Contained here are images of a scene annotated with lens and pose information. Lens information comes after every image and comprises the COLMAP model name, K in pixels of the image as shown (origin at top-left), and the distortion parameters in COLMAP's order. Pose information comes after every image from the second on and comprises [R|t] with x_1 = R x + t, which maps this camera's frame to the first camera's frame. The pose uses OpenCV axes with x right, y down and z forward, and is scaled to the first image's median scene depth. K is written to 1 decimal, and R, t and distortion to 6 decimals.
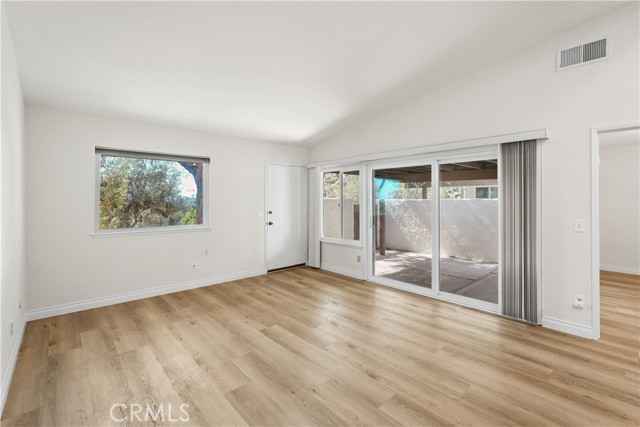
lens RADIAL K [[283.3, 0, 320.0], [0, 283.3, 206.8], [0, 0, 1]] dist [-0.018700, 0.002459]
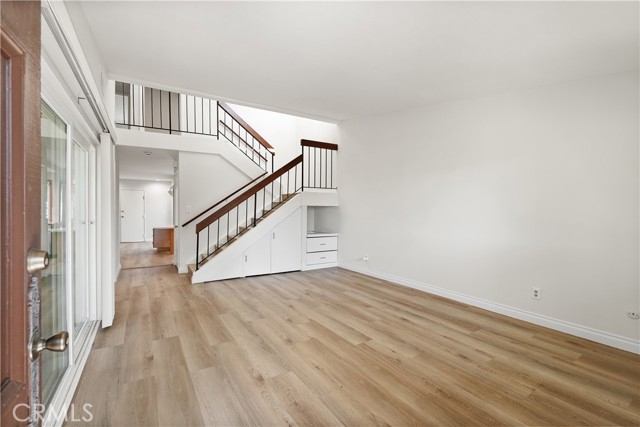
lens RADIAL K [[283.3, 0, 319.4], [0, 283.3, 210.5], [0, 0, 1]] dist [-0.018700, 0.002459]
pose [[-0.985430, -0.004374, 0.170027, -0.195146], [0.000002, 0.999669, 0.025730, -0.014407], [-0.170083, 0.025355, -0.985104, 1.901167]]
